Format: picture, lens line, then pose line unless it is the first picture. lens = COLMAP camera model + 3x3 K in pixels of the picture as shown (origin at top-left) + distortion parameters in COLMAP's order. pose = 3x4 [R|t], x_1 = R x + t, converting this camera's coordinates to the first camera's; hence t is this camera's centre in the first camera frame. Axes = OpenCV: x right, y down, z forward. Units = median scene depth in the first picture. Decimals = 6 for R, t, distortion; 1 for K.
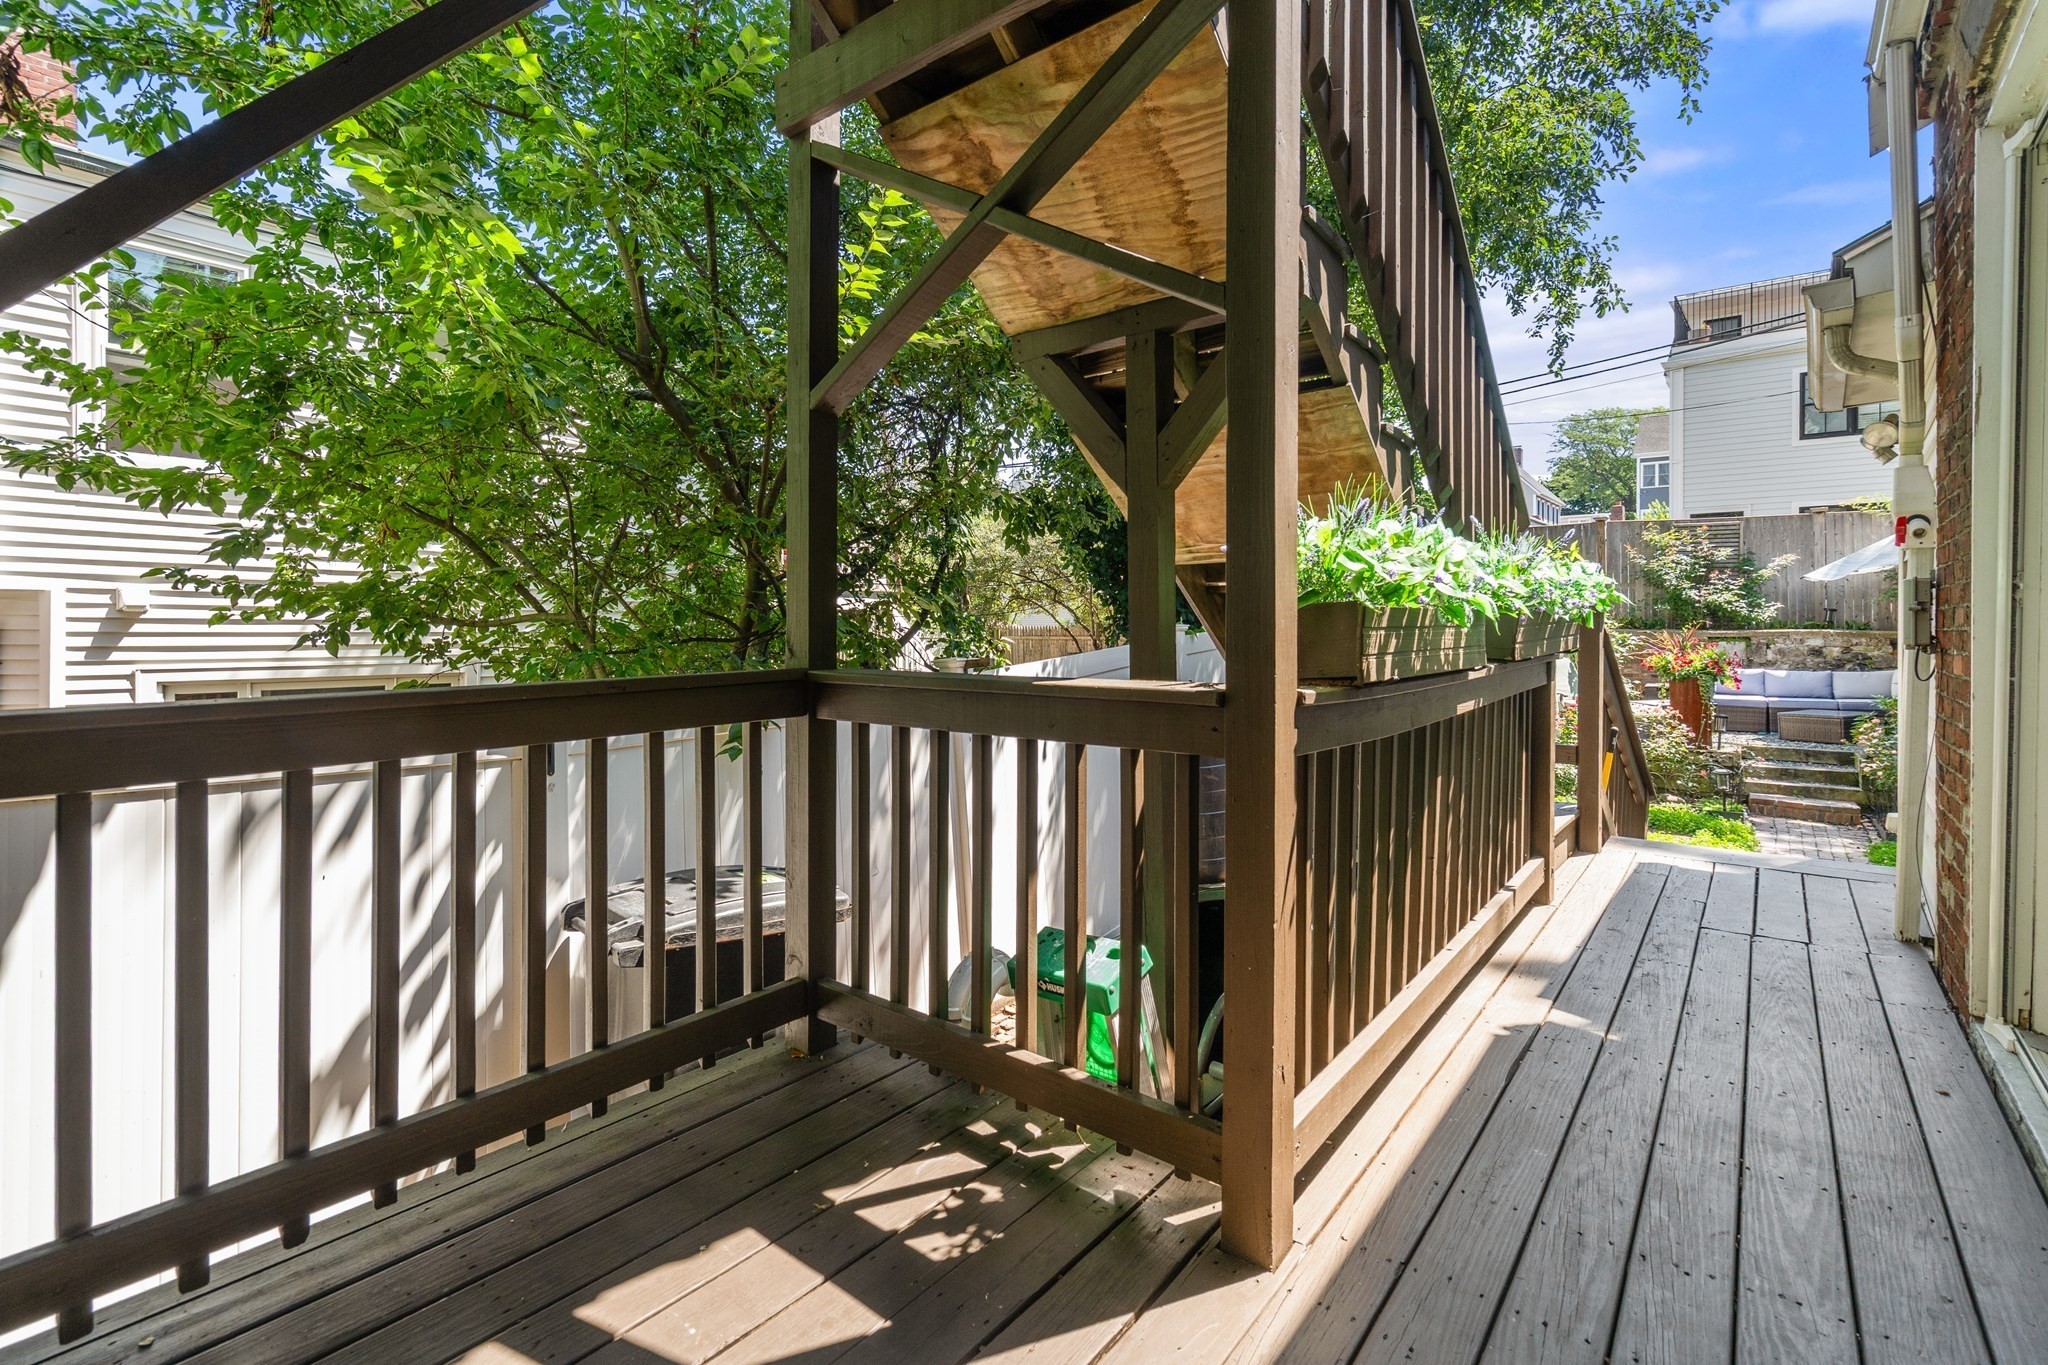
lens RADIAL K [[971.6, 0, 1033.0], [0, 971.6, 623.8], [0, 0, 1]] dist [-0.002651, -0.000517]
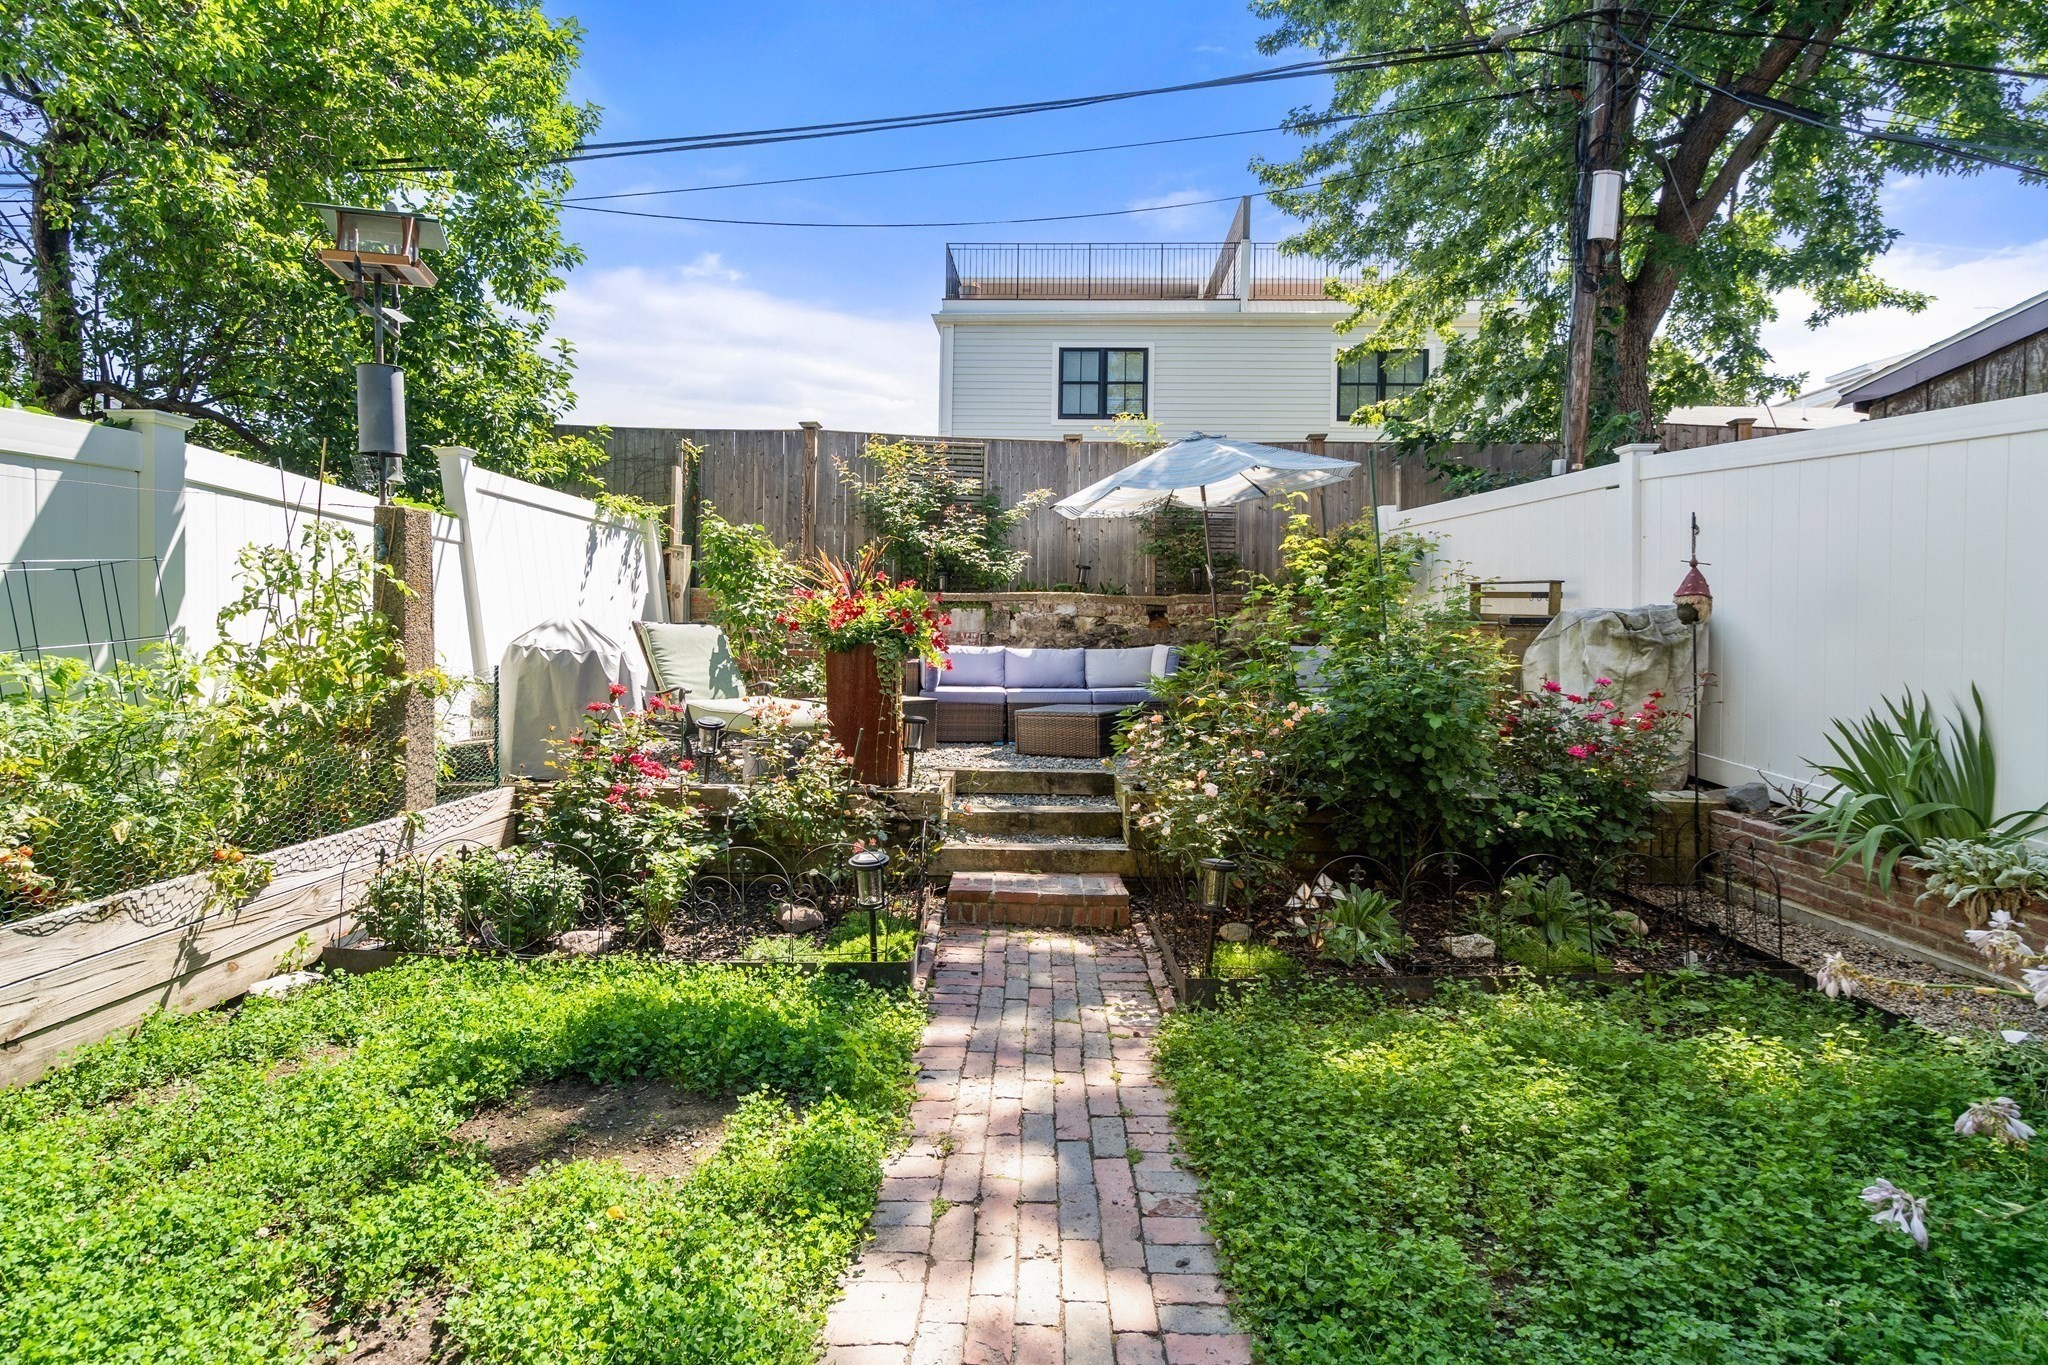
lens RADIAL K [[971.6, 0, 1033.0], [0, 971.6, 623.8], [0, 0, 1]] dist [-0.002651, -0.000517]
pose [[0.804030, 0.018924, 0.594288, 0.379469], [-0.007647, 0.999740, -0.021489, 0.045756], [-0.594540, 0.012734, 0.803965, 0.461161]]
